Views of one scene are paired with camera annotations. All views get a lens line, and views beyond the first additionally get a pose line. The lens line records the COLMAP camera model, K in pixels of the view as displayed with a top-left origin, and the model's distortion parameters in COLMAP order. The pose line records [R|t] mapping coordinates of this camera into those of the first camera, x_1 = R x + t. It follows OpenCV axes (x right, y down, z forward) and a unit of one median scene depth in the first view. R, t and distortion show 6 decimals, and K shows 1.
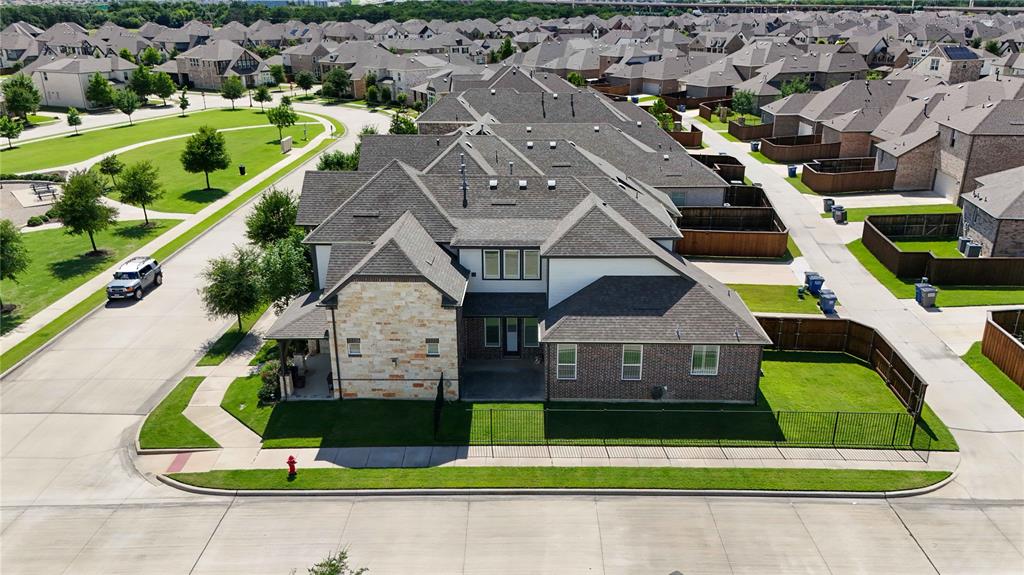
lens RADIAL K [[759.9, 0, 513.0], [0, 759.9, 285.8], [0, 0, 1]] dist [0.050338, -0.043627]
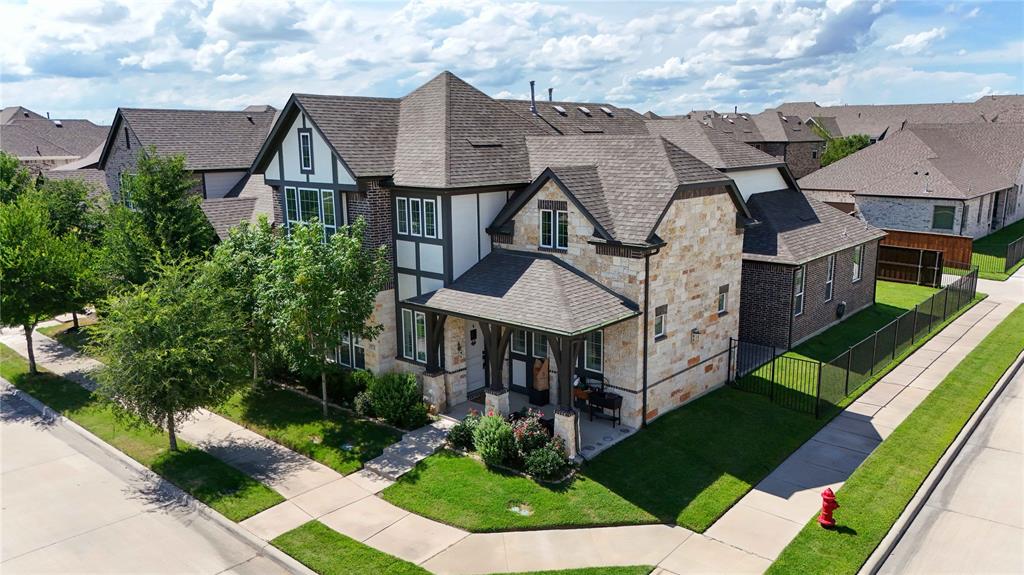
lens RADIAL K [[759.9, 0, 514.8], [0, 759.9, 286.7], [0, 0, 1]] dist [0.050338, -0.043627]
pose [[0.646781, -0.154747, 0.746811, -0.664964], [0.272101, 0.961580, -0.036405, 0.042340], [-0.712485, 0.226754, 0.664039, 0.646947]]
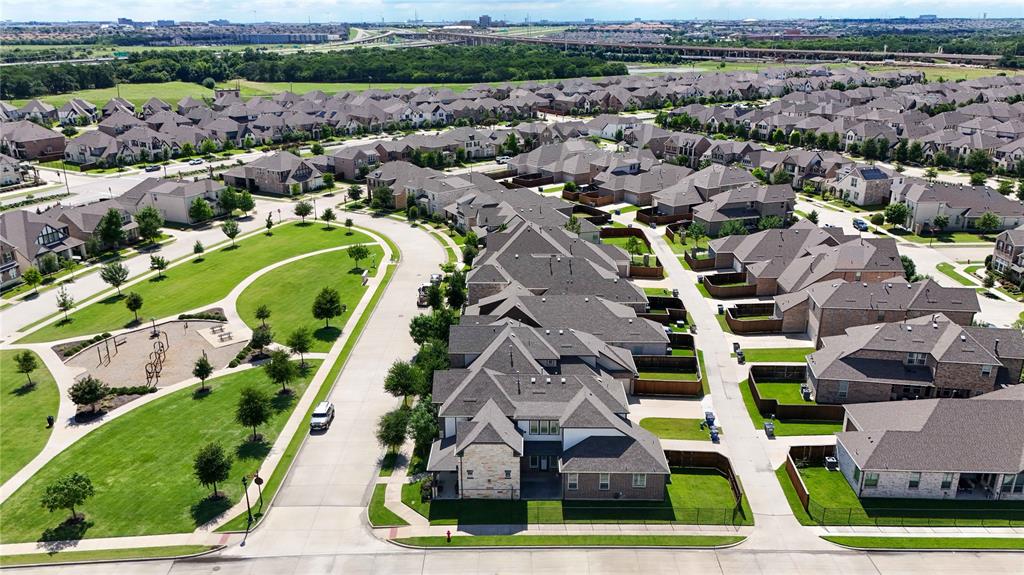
lens RADIAL K [[759.9, 0, 512.4], [0, 759.9, 285.4], [0, 0, 1]] dist [0.050338, -0.043627]
pose [[0.999965, -0.002604, 0.007912, -0.102225], [0.002788, 0.999725, -0.023297, -0.361270], [-0.007849, 0.023319, 0.999697, -1.019470]]
